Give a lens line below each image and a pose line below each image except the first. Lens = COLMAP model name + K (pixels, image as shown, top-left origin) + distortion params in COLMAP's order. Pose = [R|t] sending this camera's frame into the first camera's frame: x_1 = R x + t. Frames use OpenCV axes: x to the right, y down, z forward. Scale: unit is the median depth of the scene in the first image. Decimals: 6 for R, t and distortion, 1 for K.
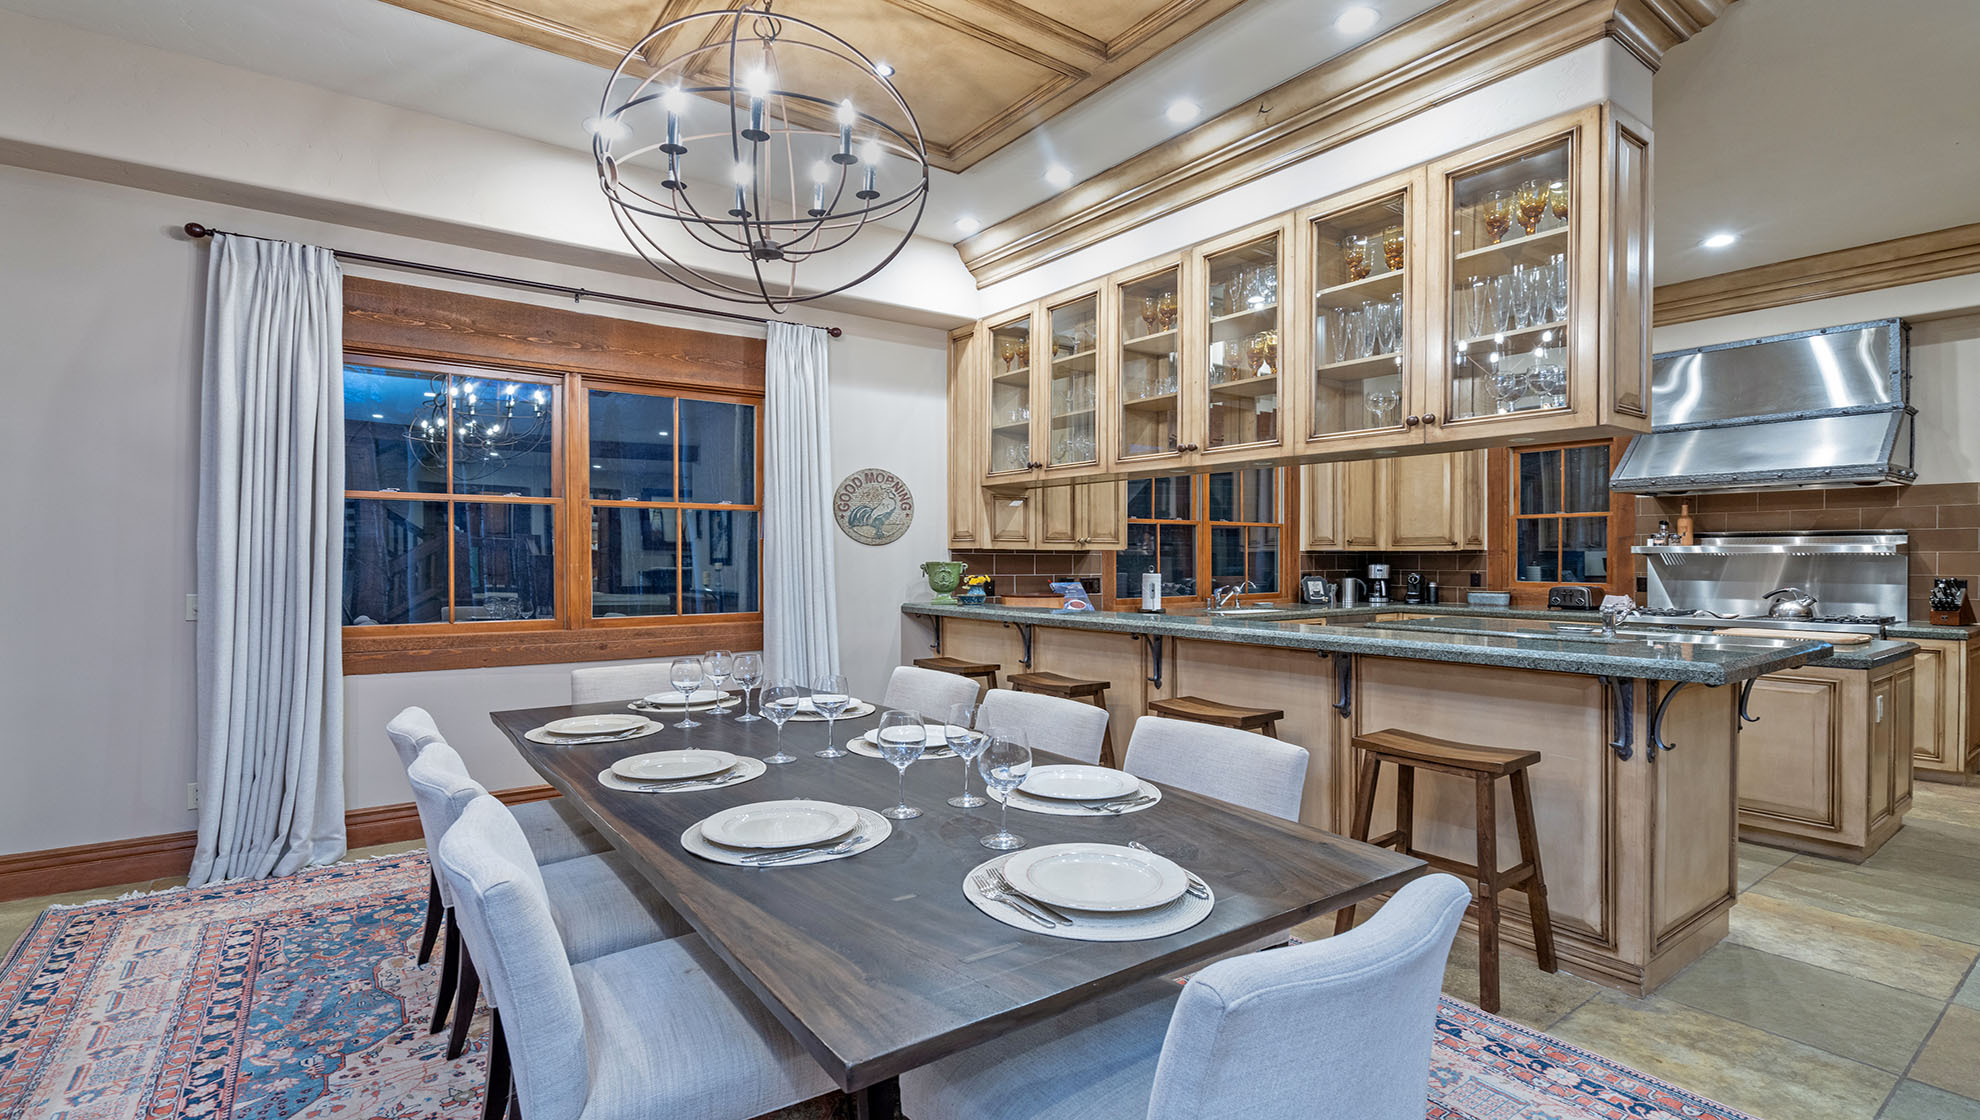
lens RADIAL K [[895.4, 0, 990.0], [0, 895.4, 560.0], [0, 0, 1]] dist [-0.003804, 0.000926]
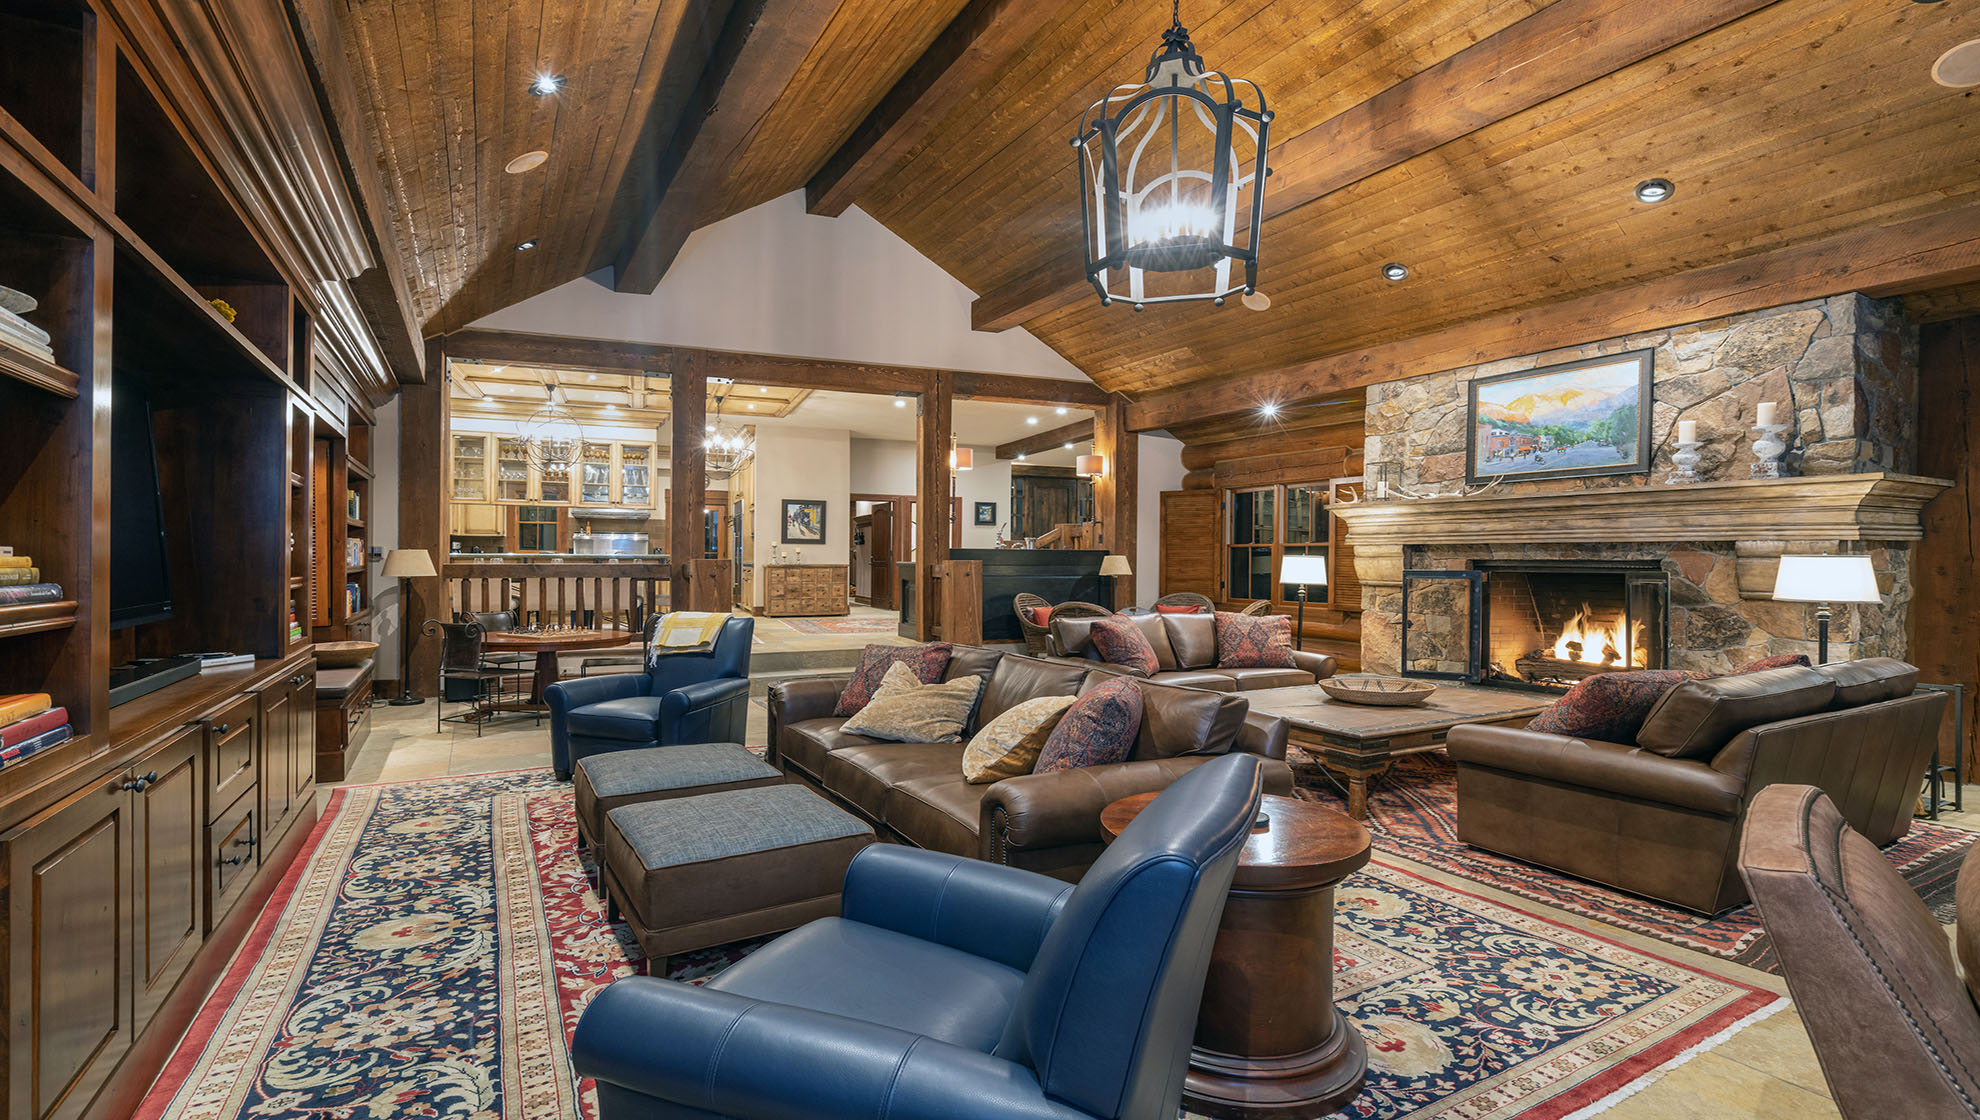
lens RADIAL K [[883.2, 0, 990.0], [0, 883.2, 560.0], [0, 0, 1]] dist [0.018706, -0.000060]
pose [[0.108482, -0.004000, 0.994090, -2.673740], [0.001761, 0.999991, 0.003832, 0.076167], [-0.994097, 0.001335, 0.108488, -0.912159]]
